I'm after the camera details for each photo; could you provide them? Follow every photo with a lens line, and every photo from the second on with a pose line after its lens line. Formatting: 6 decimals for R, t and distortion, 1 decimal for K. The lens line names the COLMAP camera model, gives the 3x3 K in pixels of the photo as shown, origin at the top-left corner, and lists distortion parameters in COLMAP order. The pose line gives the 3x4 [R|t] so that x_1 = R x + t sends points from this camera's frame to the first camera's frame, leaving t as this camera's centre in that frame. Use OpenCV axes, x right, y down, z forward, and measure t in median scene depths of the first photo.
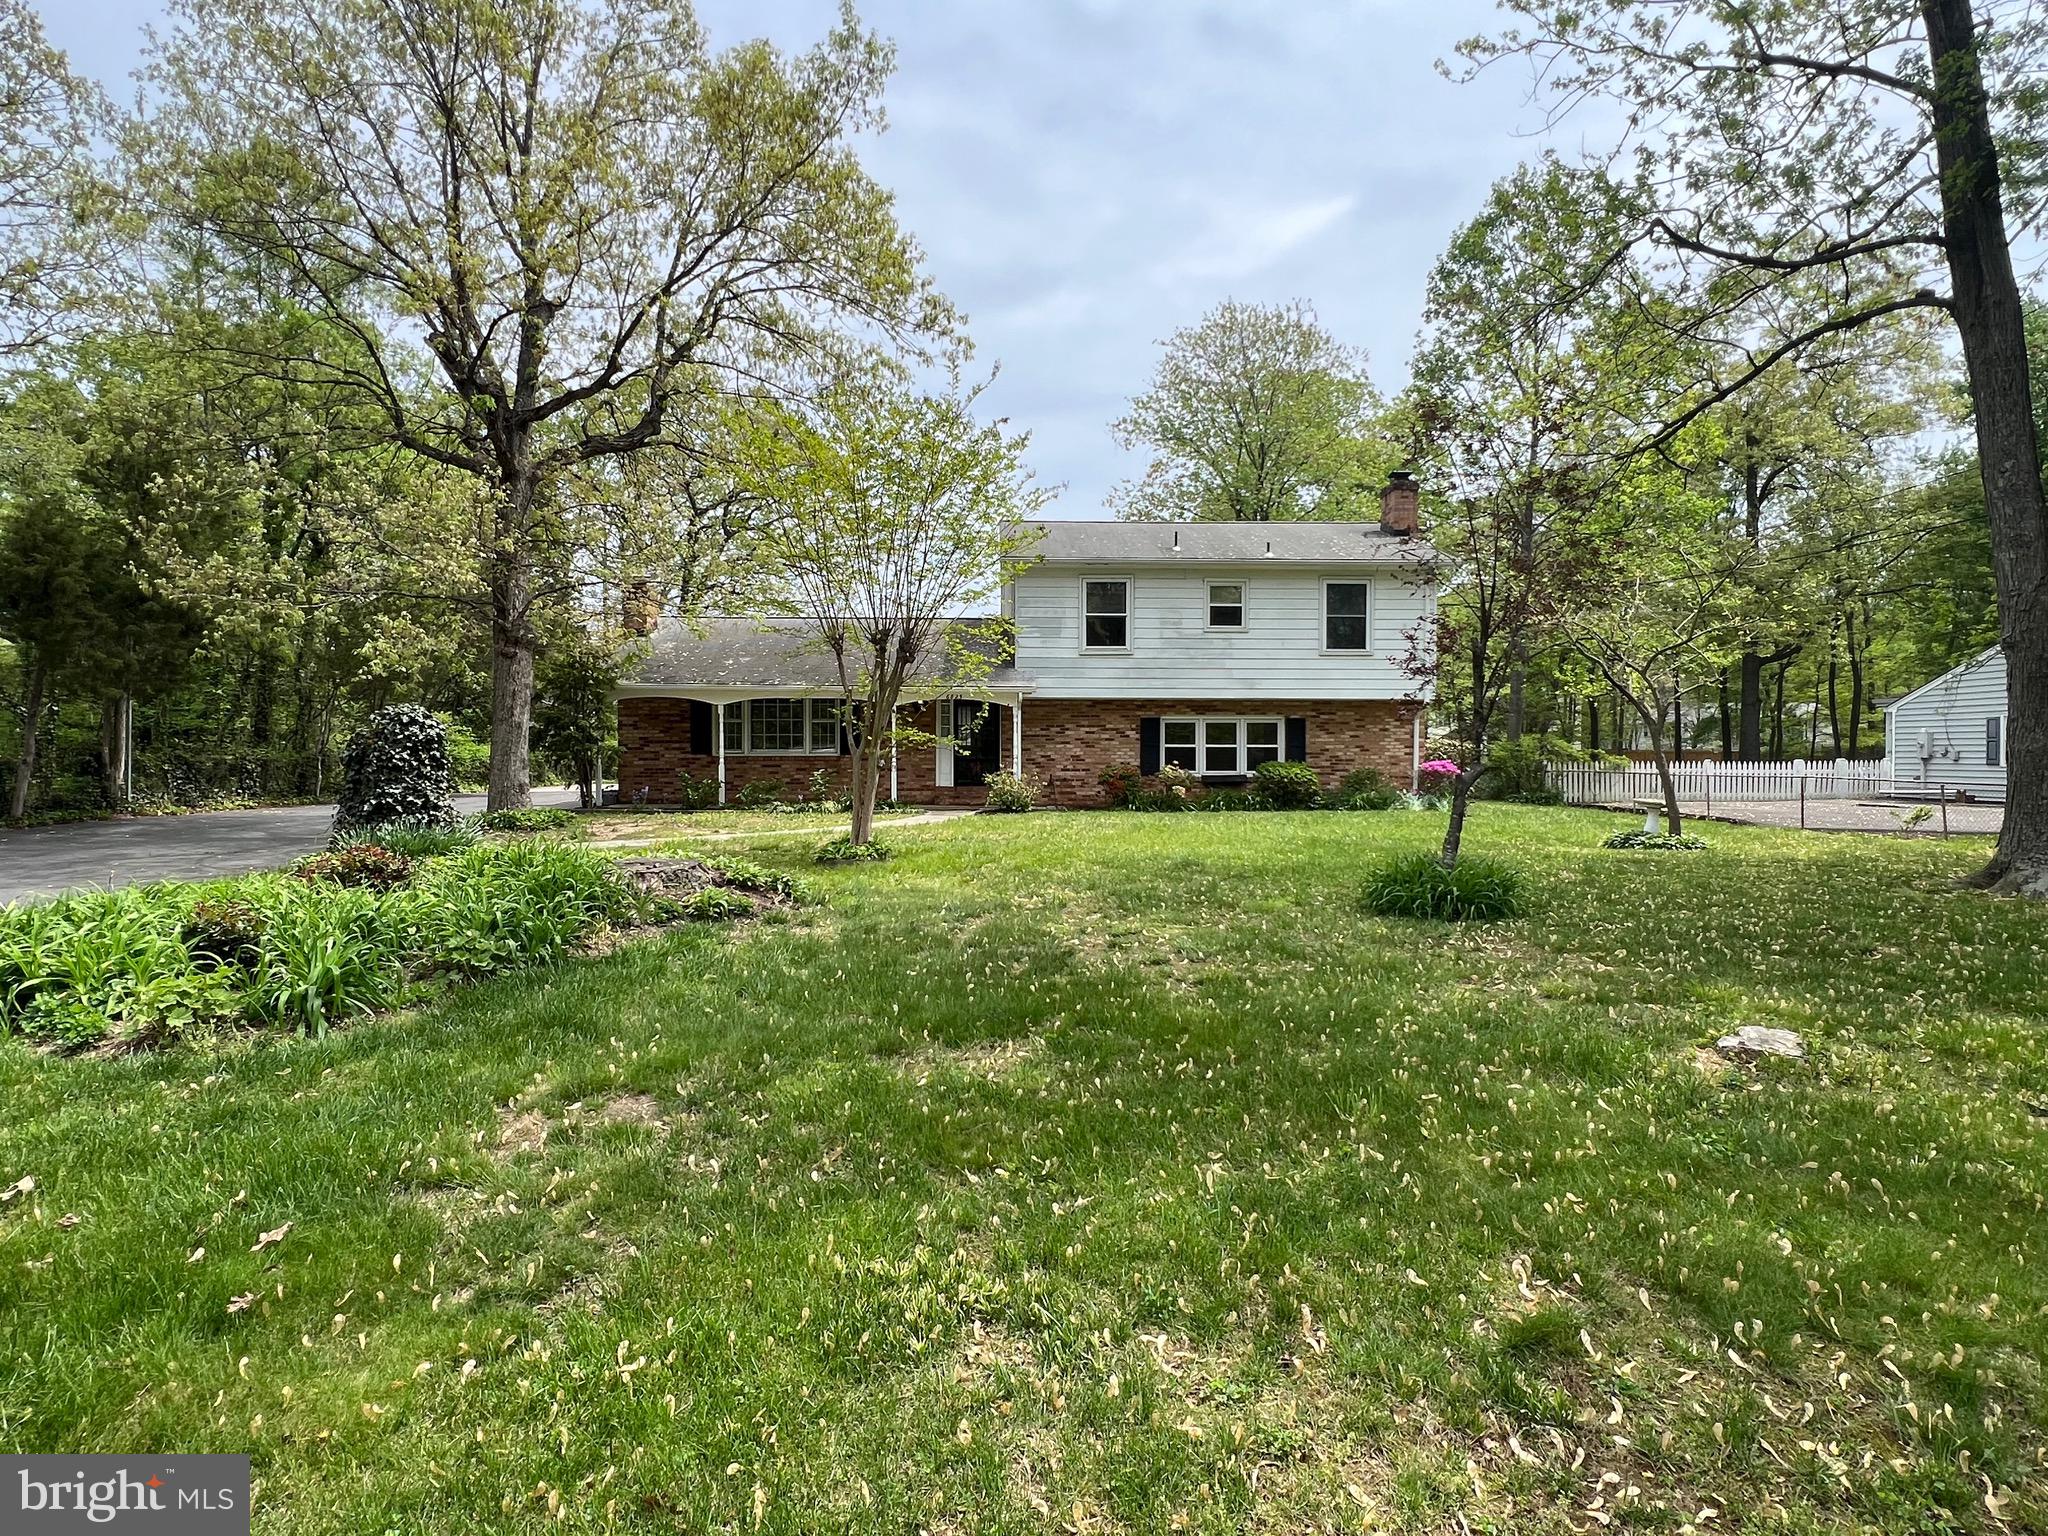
lens RADIAL K [[1069.7, 0, 1020.5], [0, 1069.7, 766.7], [0, 0, 1]] dist [-0.005927, -0.000079]
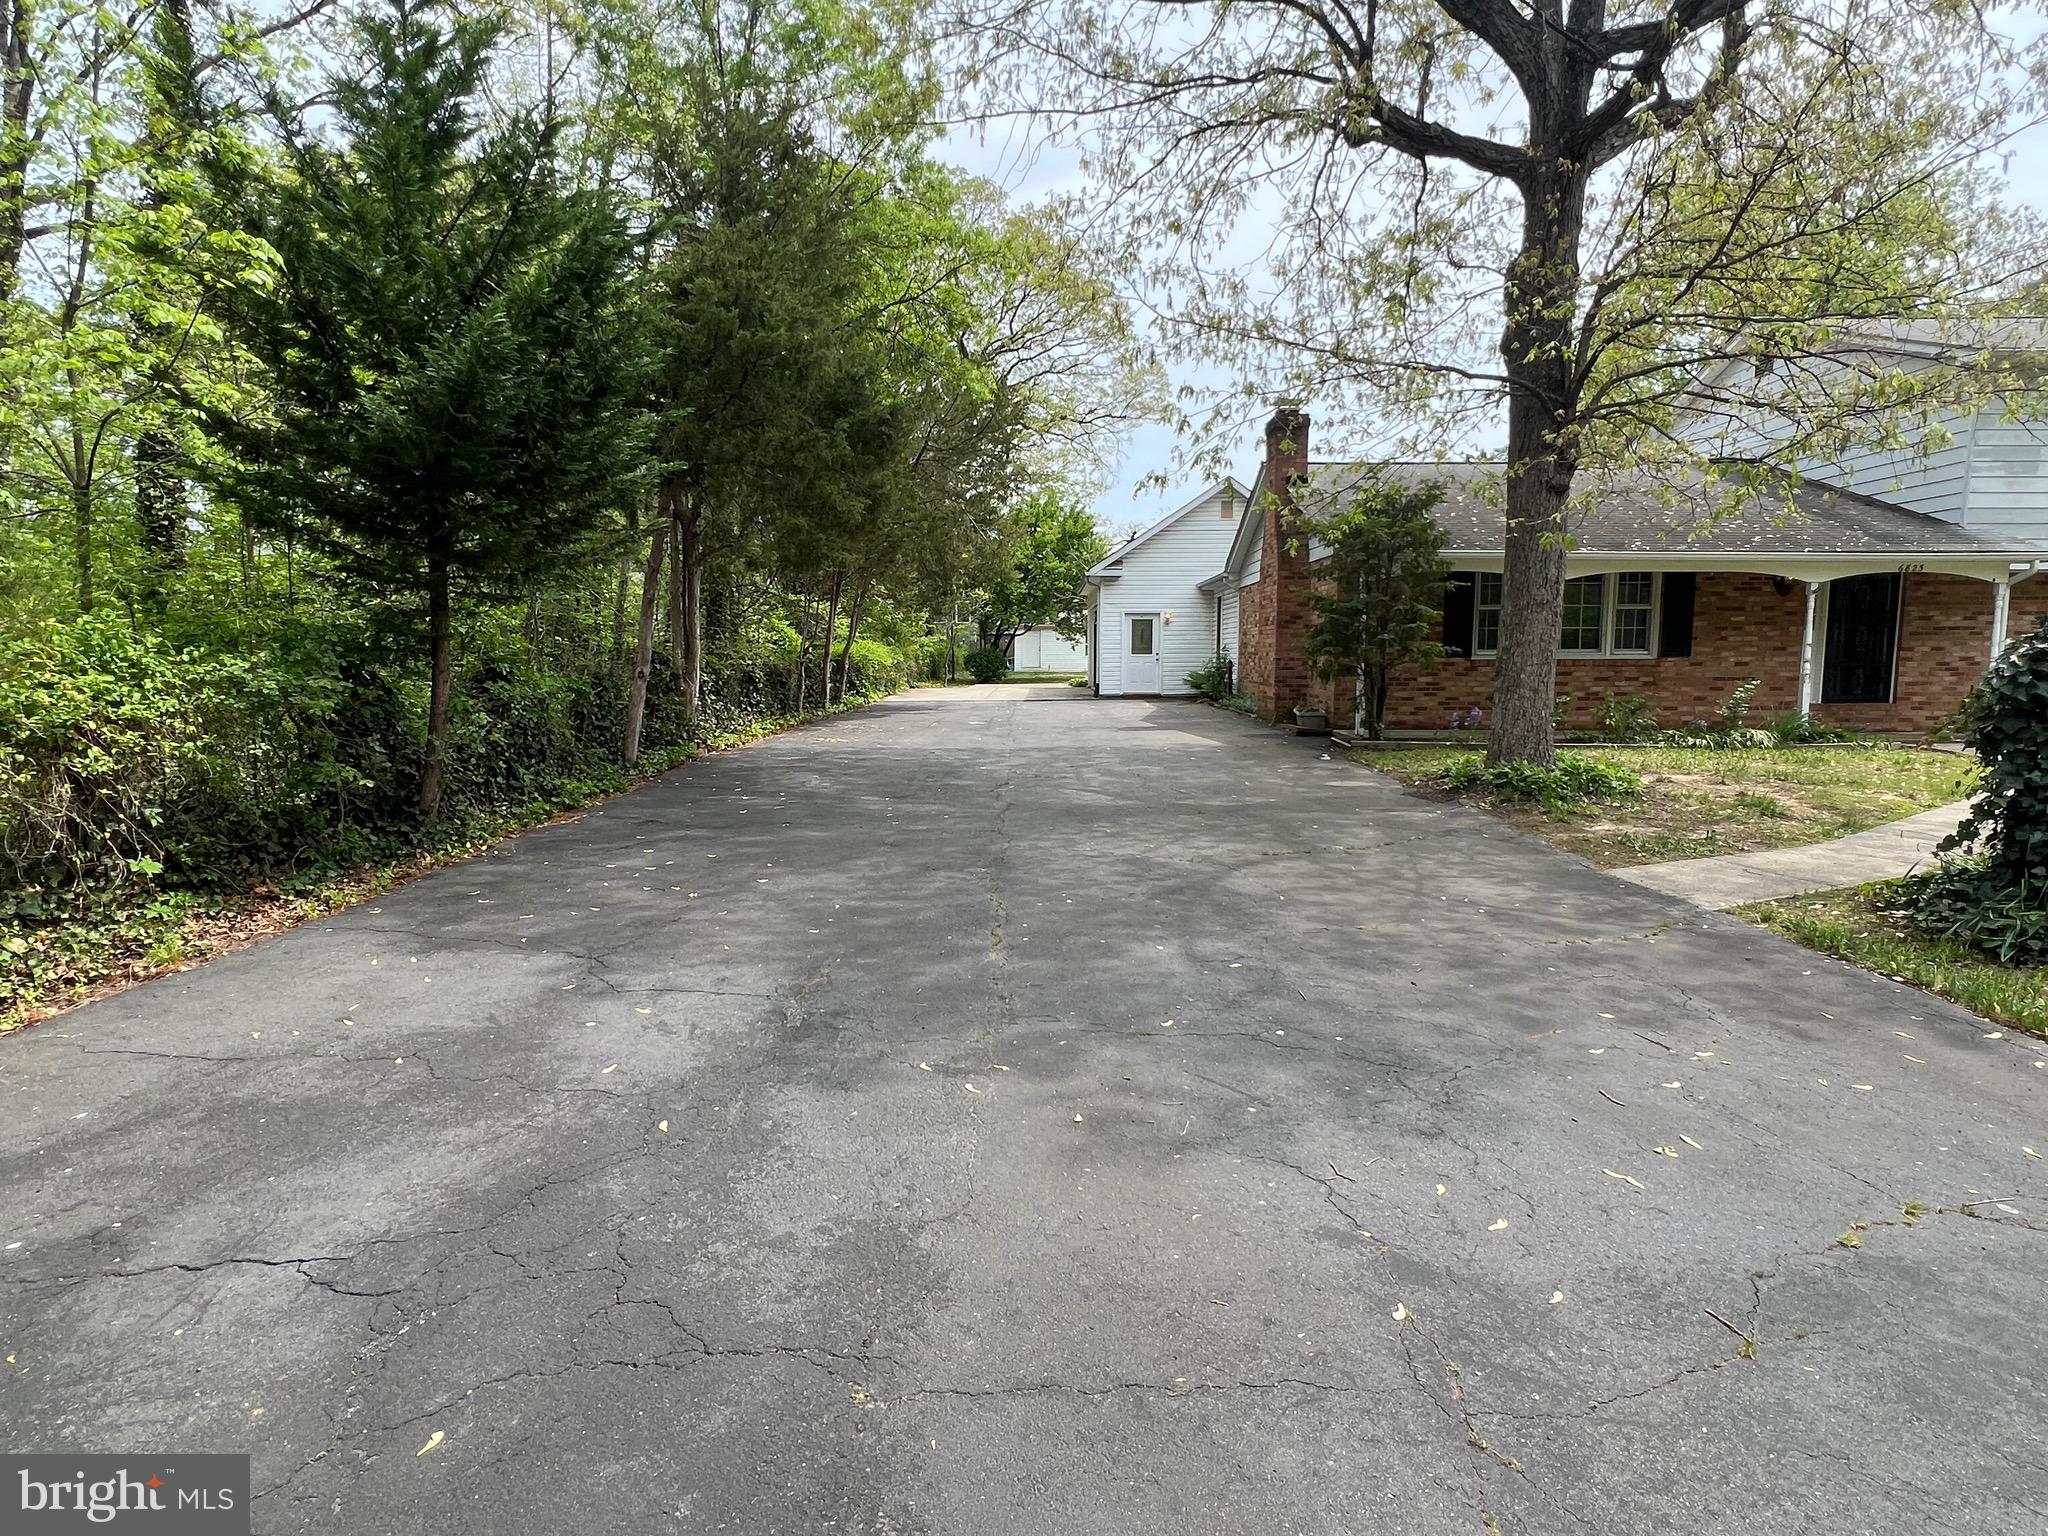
lens RADIAL K [[1069.7, 0, 1024.4], [0, 1069.7, 766.8], [0, 0, 1]] dist [-0.005927, -0.000079]
pose [[0.999455, -0.000737, -0.032997, -0.546645], [0.004067, 0.994883, 0.100951, -0.012037], [0.032753, -0.101030, 0.994344, 0.312139]]
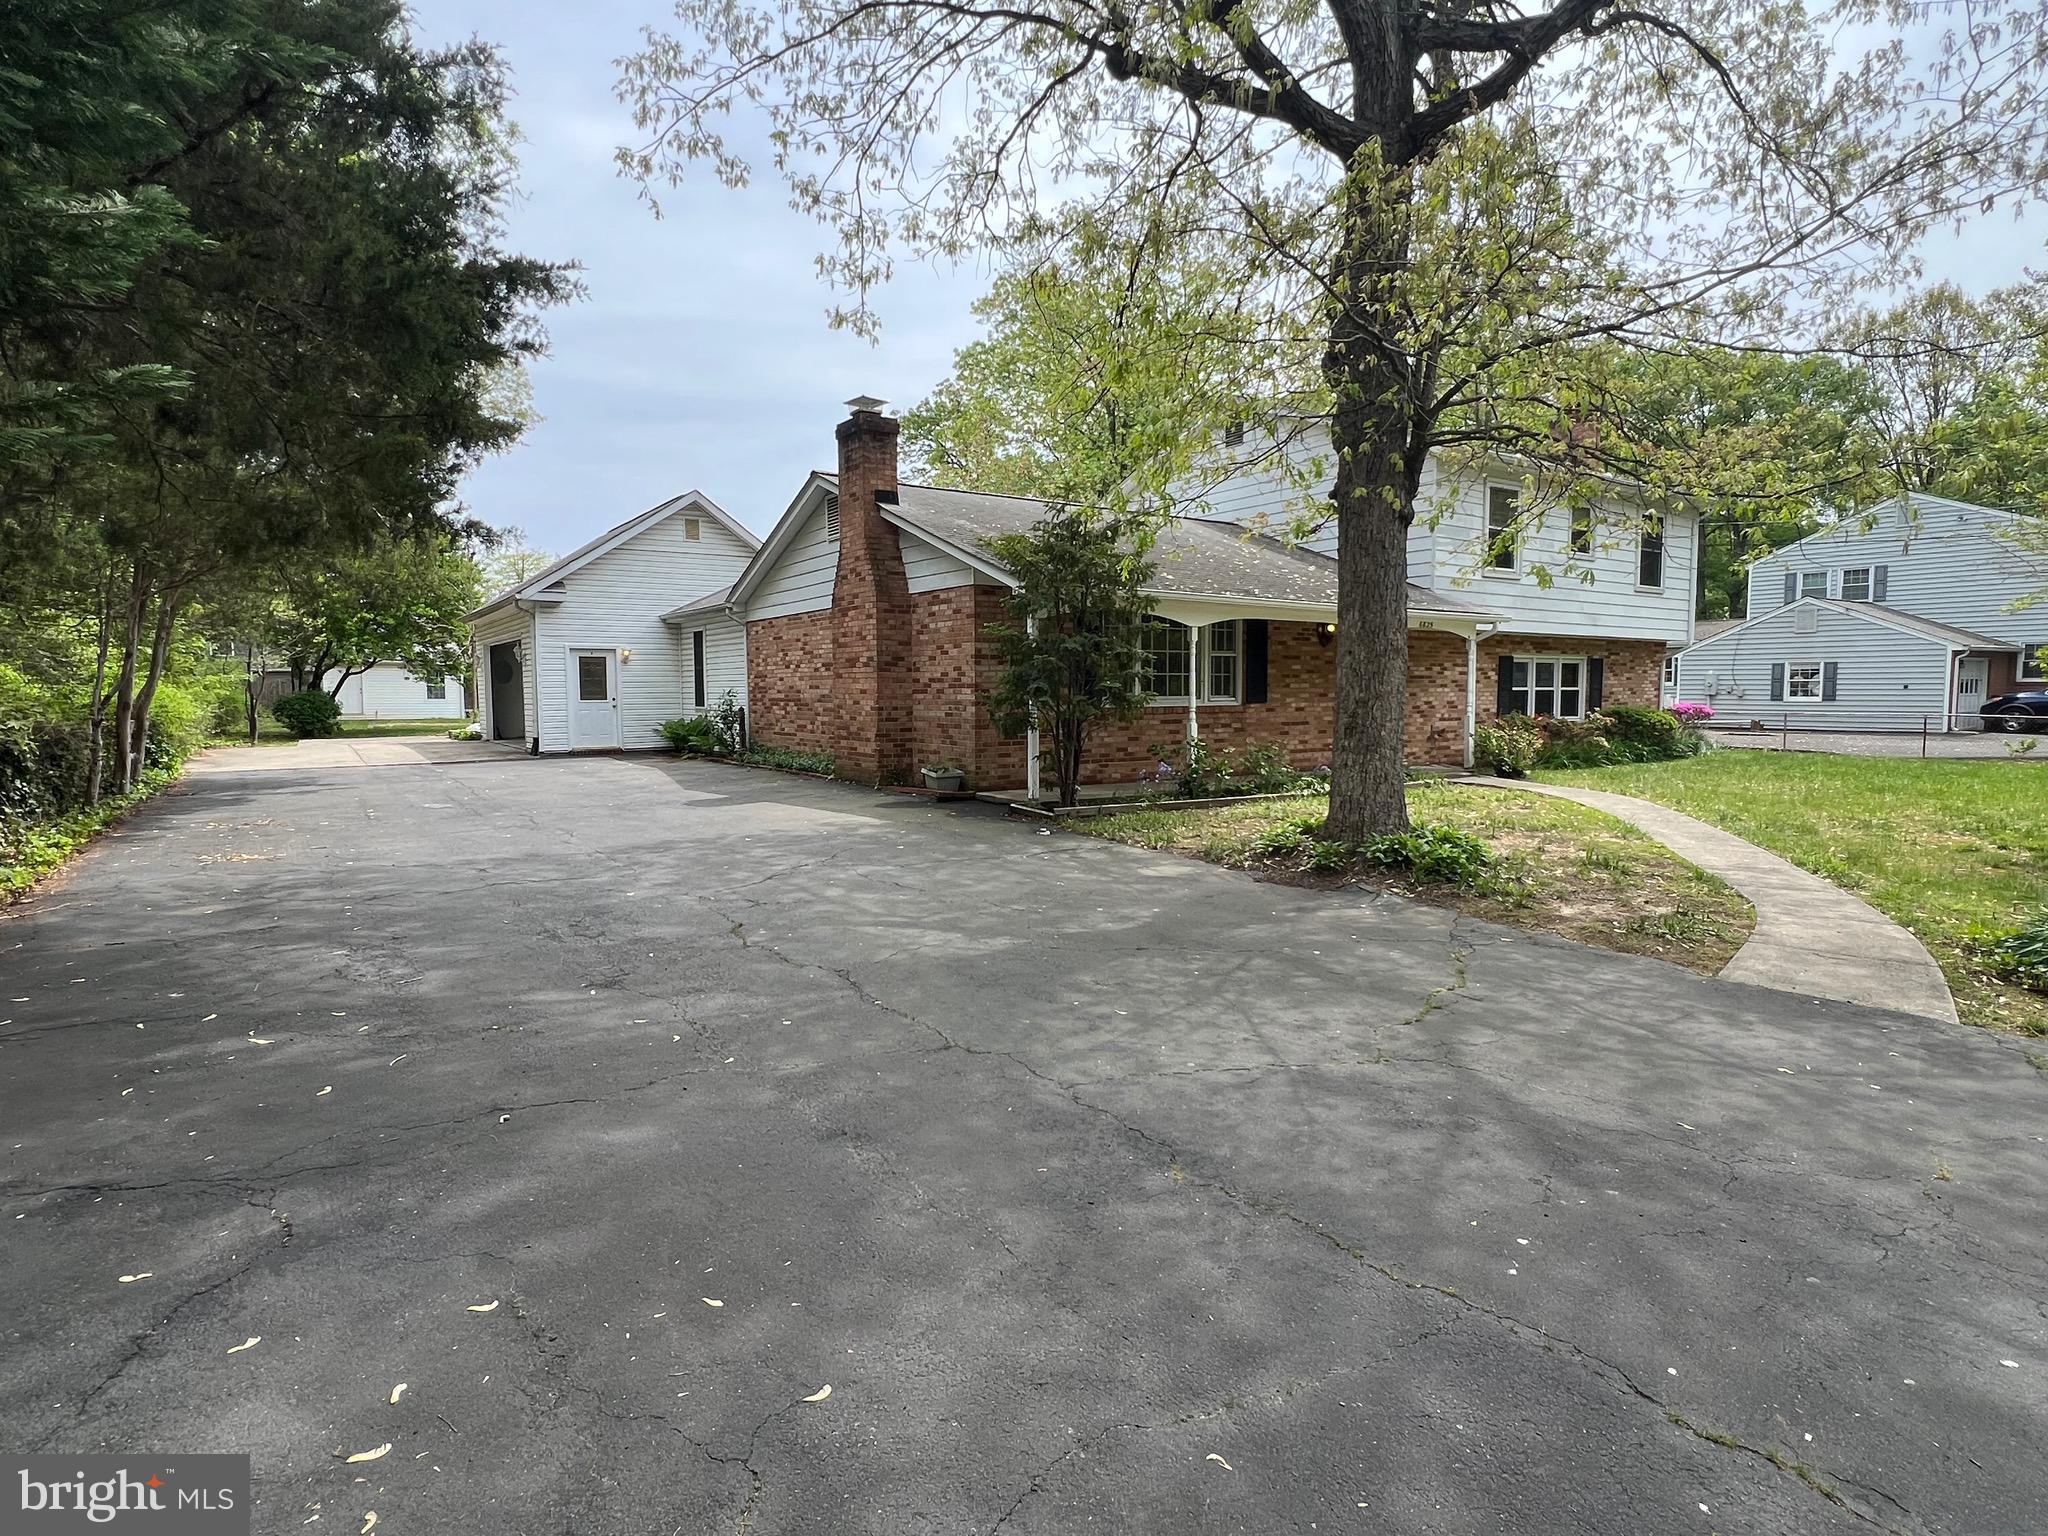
lens RADIAL K [[1069.7, 0, 1025.4], [0, 1069.7, 765.0], [0, 0, 1]] dist [-0.005927, -0.000079]
pose [[0.833044, -0.042735, 0.551554, -0.664992], [0.007425, 0.997786, 0.066096, -0.018329], [-0.553158, -0.050965, 0.831516, 0.505910]]
